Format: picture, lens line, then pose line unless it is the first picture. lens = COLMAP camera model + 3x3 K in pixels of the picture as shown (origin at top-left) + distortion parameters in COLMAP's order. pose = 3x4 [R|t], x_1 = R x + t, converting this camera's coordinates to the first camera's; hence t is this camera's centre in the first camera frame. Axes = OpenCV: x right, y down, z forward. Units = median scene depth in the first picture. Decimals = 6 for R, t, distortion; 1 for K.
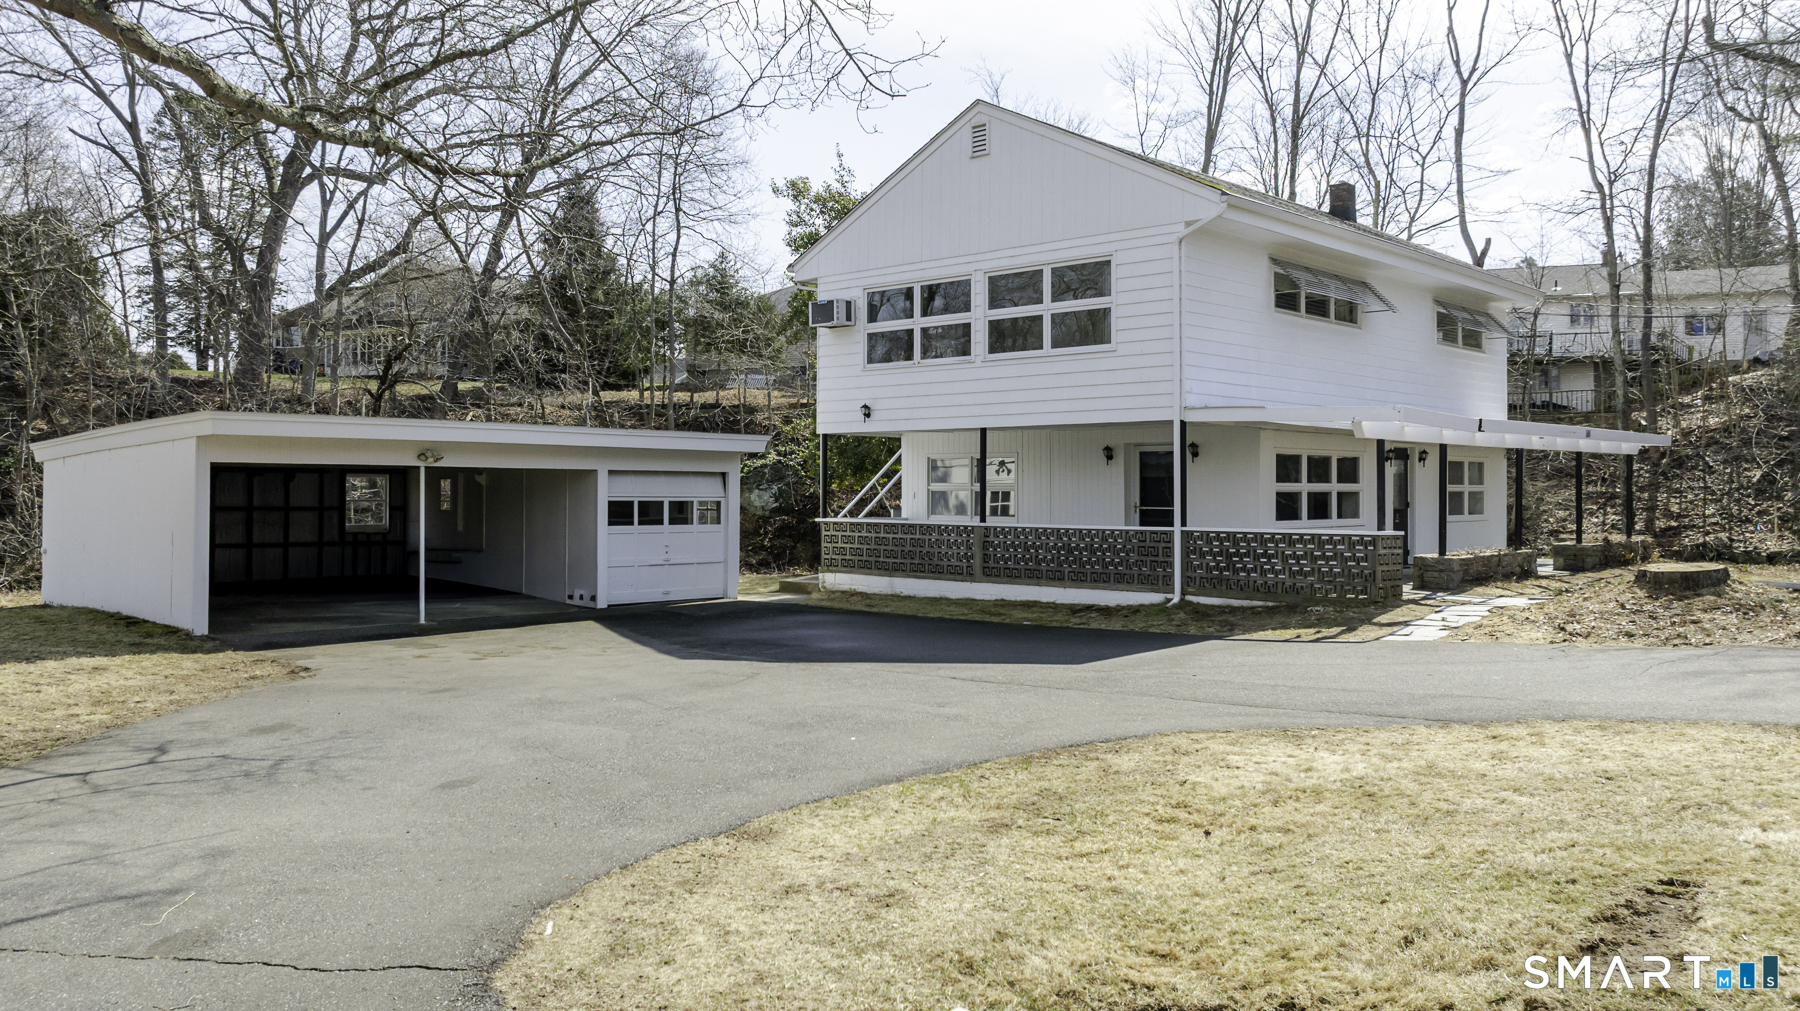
lens RADIAL K [[1324.1, 0, 851.3], [0, 1324.1, 471.3], [0, 0, 1]] dist [-0.002124, -0.001750]
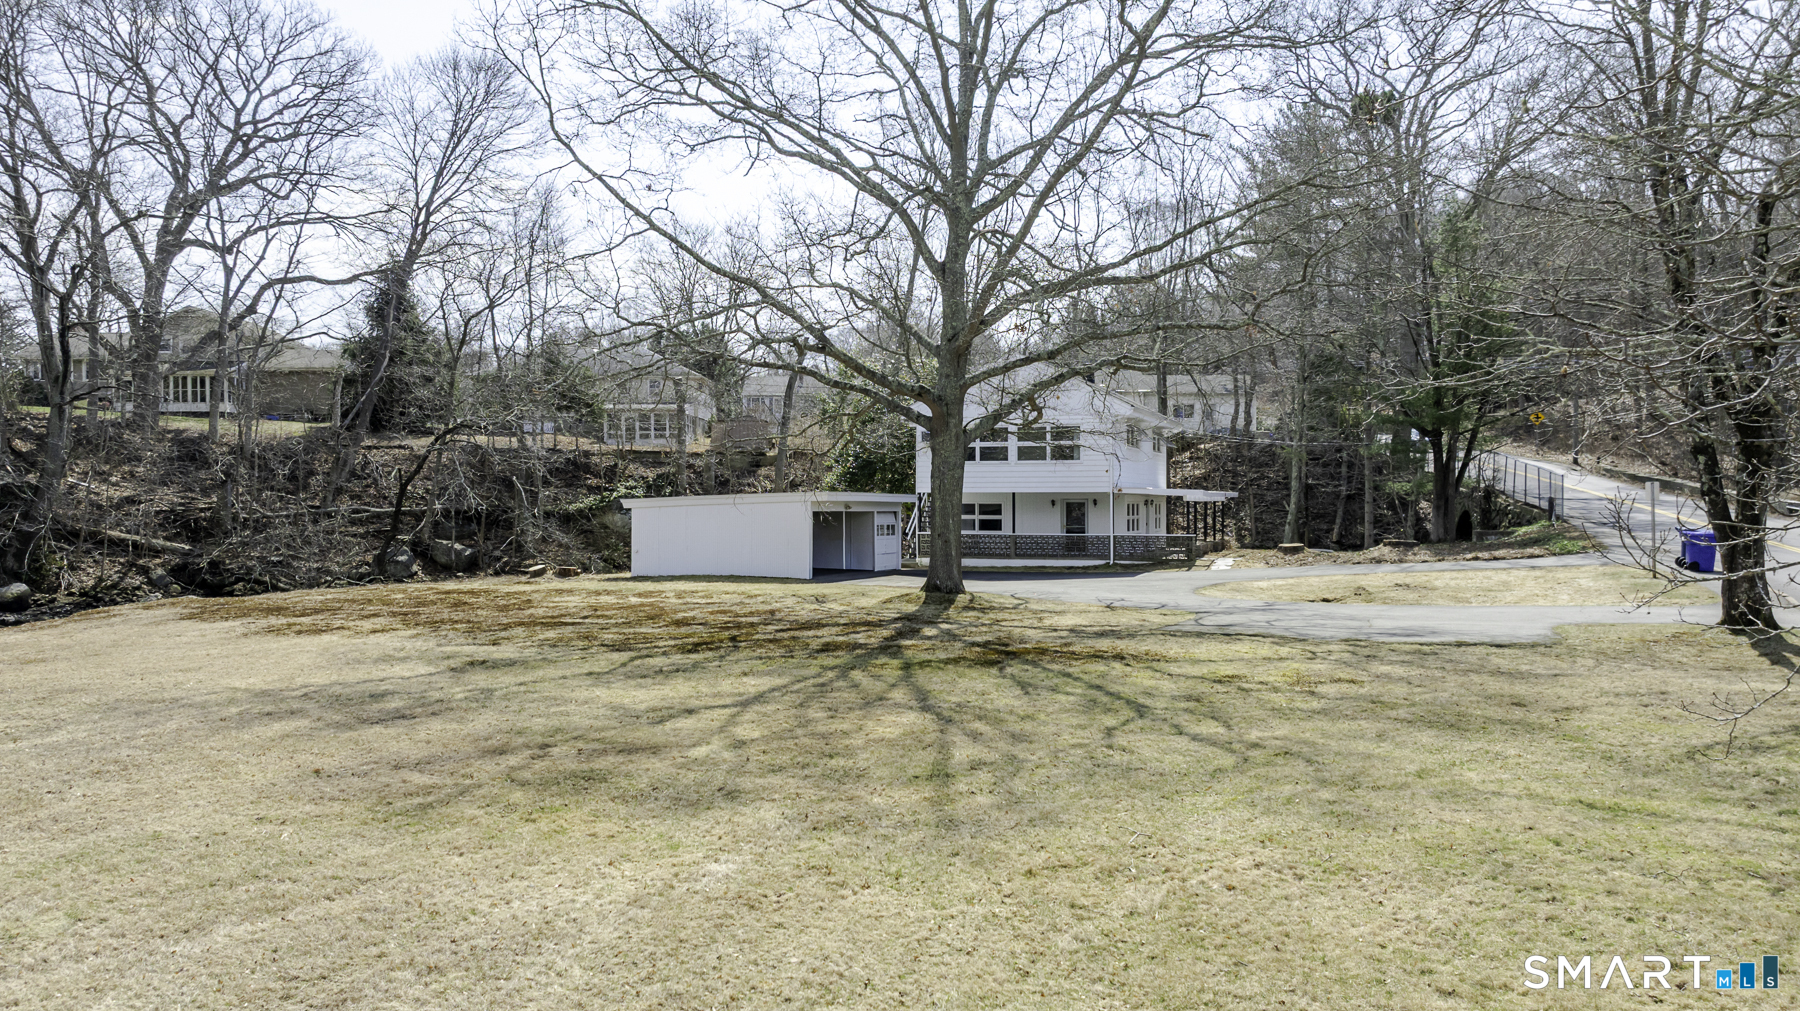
lens RADIAL K [[1324.1, 0, 851.3], [0, 1324.1, 471.3], [0, 0, 1]] dist [-0.002124, -0.001750]
pose [[0.922408, 0.009921, 0.386088, -1.016669], [-0.005647, 0.999910, -0.012203, -0.038567], [-0.386175, 0.009076, 0.922381, -0.983973]]
